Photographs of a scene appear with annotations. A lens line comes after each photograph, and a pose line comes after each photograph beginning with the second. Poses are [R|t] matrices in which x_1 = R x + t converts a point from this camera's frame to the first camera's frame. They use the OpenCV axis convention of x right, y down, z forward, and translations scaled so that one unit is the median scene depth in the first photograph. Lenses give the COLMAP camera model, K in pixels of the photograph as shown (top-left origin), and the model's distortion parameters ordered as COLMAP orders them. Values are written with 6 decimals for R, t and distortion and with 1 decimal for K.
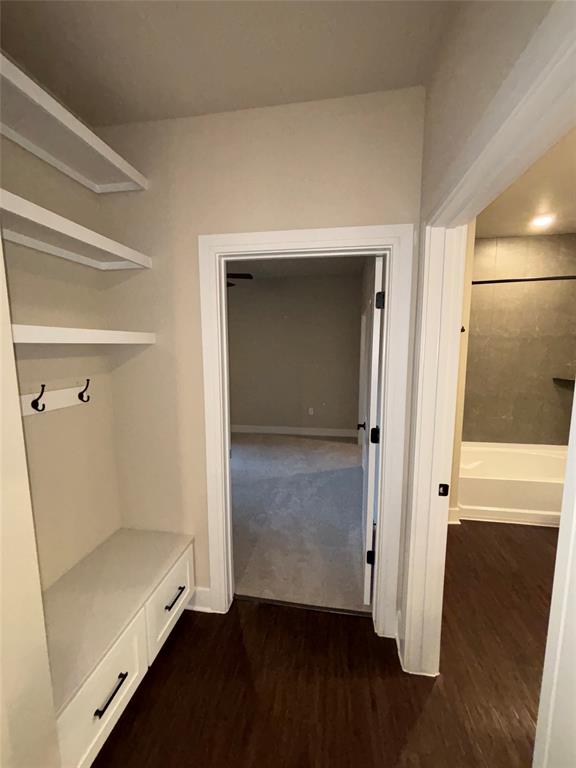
lens RADIAL K [[309.4, 0, 288.2], [0, 309.4, 386.0], [0, 0, 1]] dist [-0.000089, -0.000031]
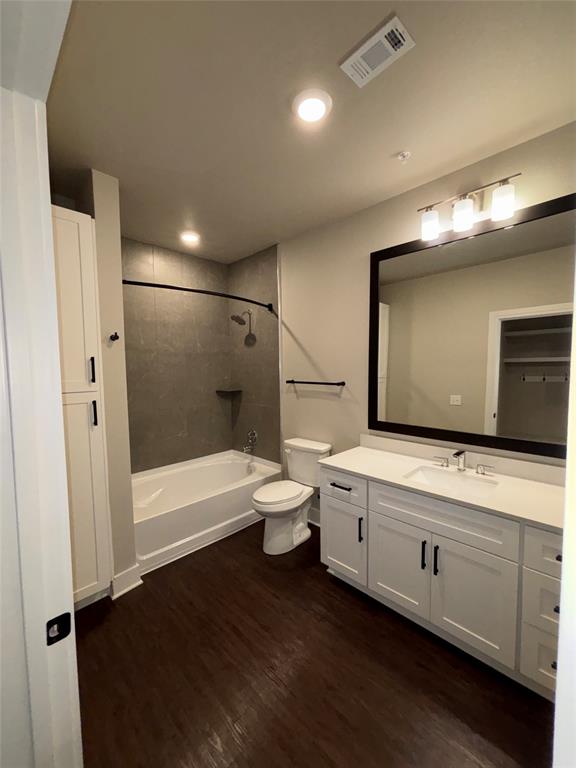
lens RADIAL K [[309.4, 0, 288.2], [0, 309.4, 386.0], [0, 0, 1]] dist [-0.000089, -0.000031]
pose [[0.596203, -0.057660, 0.800761, 0.168461], [0.106164, 0.994321, -0.007446, -0.009103], [-0.795784, 0.089451, 0.598938, 0.174732]]
